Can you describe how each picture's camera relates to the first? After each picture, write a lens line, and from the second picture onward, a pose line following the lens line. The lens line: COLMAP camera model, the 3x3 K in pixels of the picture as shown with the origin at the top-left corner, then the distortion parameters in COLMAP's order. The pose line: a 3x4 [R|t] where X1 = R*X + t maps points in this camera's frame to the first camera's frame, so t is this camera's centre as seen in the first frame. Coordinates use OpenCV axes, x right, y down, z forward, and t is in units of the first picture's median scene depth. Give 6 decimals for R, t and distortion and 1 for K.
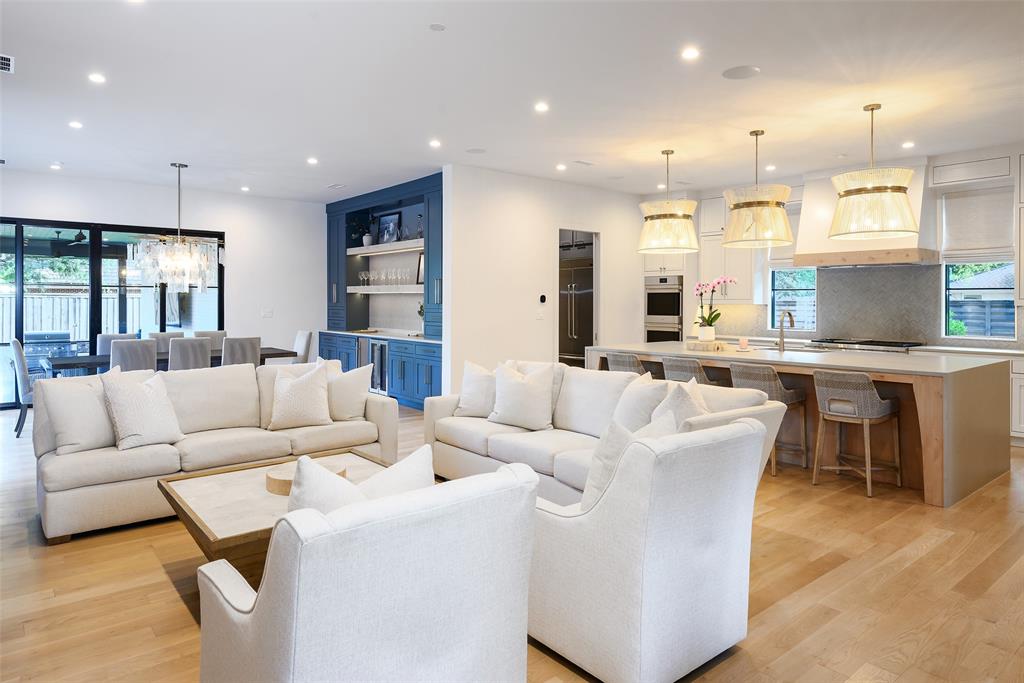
lens RADIAL K [[632.0, 0, 513.1], [0, 632.0, 305.8], [0, 0, 1]] dist [-0.000403, -0.000283]
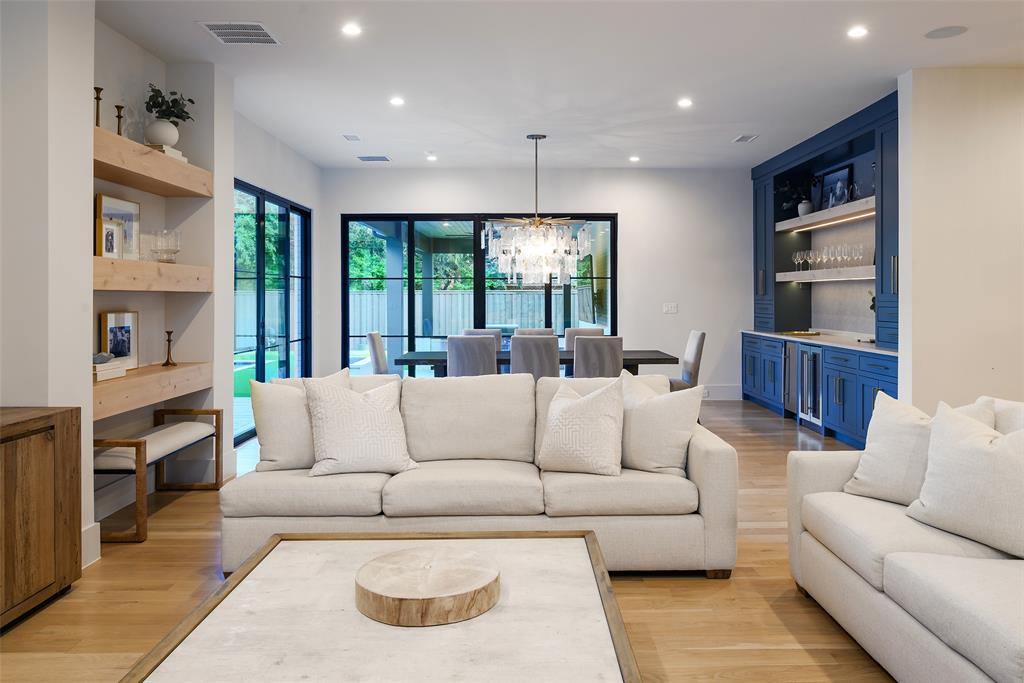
lens RADIAL K [[693.9, 0, 484.7], [0, 693.9, 300.2], [0, 0, 1]] dist [0.001009, 0.000520]
pose [[0.737944, -0.005258, -0.674842, 0.047199], [0.003414, 0.999986, -0.004058, 0.004636], [0.674854, 0.000691, 0.737951, 0.187534]]
